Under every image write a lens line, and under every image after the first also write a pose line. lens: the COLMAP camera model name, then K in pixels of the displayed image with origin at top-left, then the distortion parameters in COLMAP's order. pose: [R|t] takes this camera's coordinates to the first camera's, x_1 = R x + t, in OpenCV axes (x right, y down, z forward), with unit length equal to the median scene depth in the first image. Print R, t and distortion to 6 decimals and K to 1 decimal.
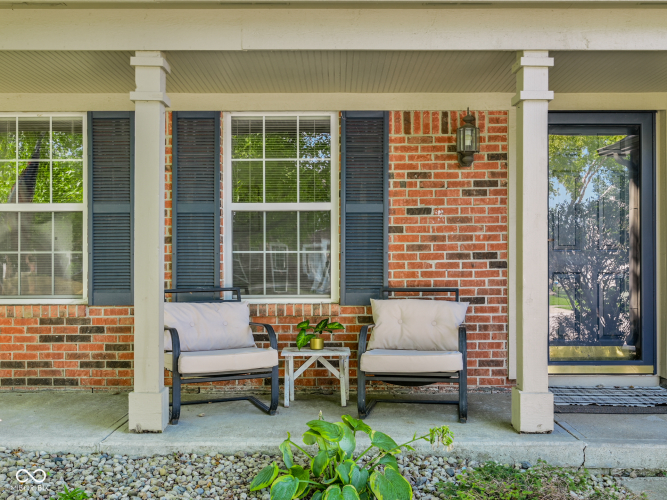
lens RADIAL K [[559.8, 0, 332.9], [0, 559.8, 247.3], [0, 0, 1]] dist [0.000908, -0.022708]
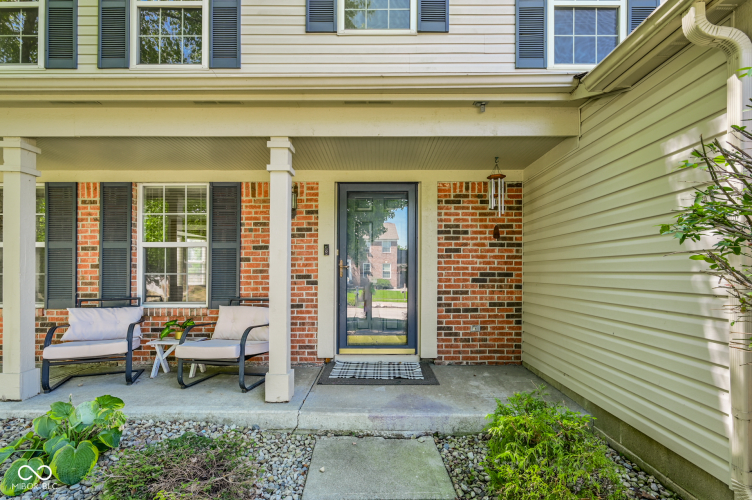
lens RADIAL K [[333.7, 0, 377.0], [0, 333.7, 254.5], [0, 0, 1]] dist [-0.001612, -0.000839]
pose [[0.999997, 0.001183, -0.002009, 0.474185], [-0.001184, 0.999999, -0.000496, -0.045620], [0.002009, 0.000499, 0.999998, 0.087885]]
